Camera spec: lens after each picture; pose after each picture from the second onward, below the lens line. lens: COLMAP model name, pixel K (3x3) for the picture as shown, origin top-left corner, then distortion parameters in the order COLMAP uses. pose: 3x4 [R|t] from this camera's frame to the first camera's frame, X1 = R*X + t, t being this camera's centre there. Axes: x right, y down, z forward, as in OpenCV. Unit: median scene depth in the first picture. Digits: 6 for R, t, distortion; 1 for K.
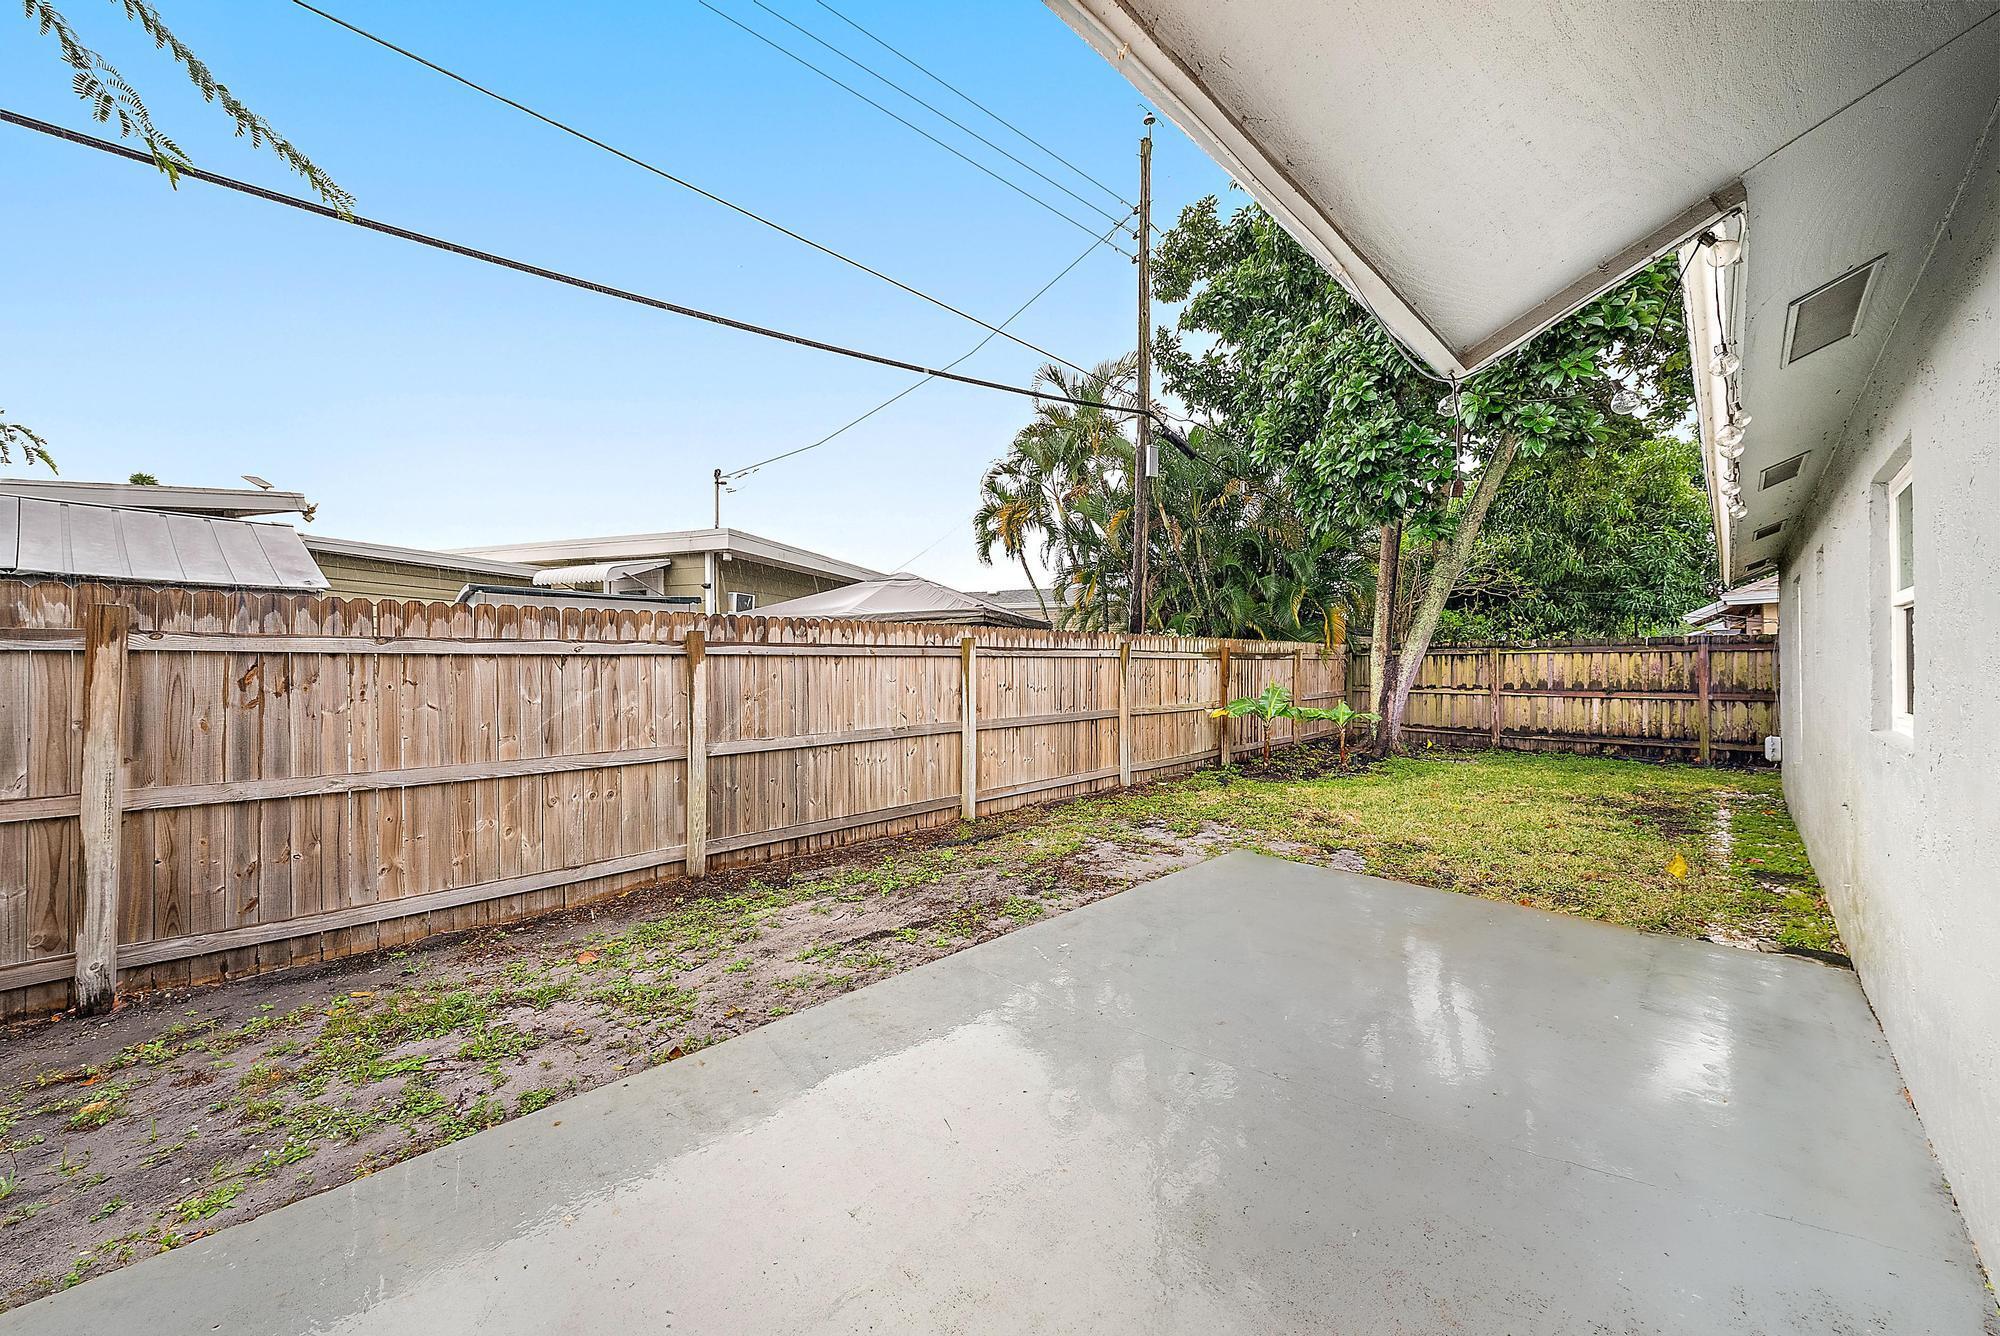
lens RADIAL K [[690.4, 0, 1012.0], [0, 690.4, 662.7], [0, 0, 1]] dist [-0.002343, 0.000088]
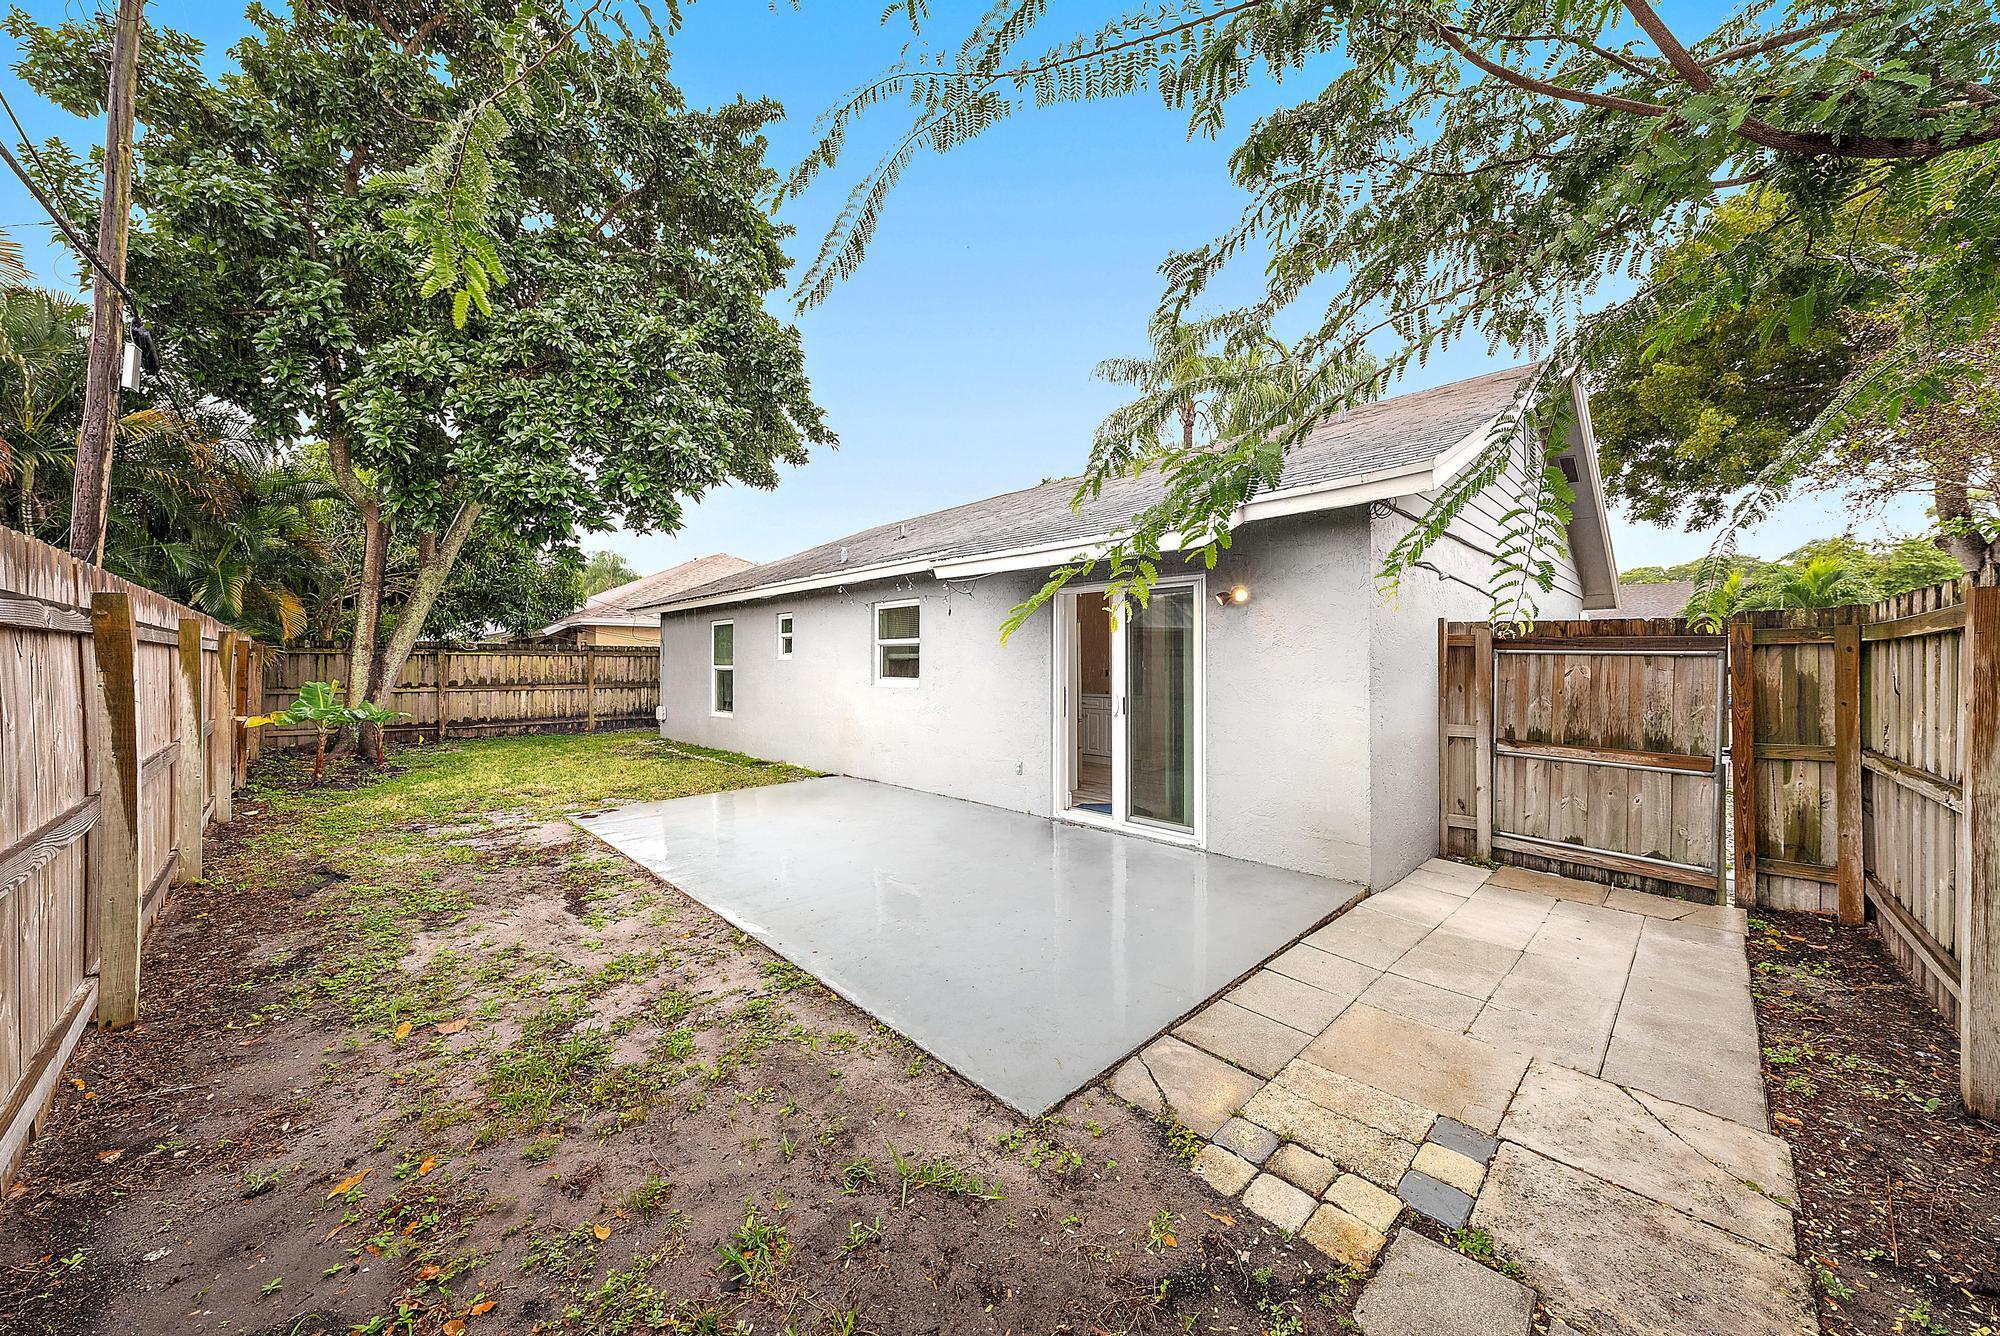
lens RADIAL K [[690.4, 0, 1009.8], [0, 690.4, 667.5], [0, 0, 1]] dist [-0.002343, 0.000088]
pose [[-0.034260, 0.002157, 0.999411, -1.253942], [-0.005879, 0.999980, -0.002360, 0.014915], [-0.999396, -0.005956, -0.034246, 0.345294]]
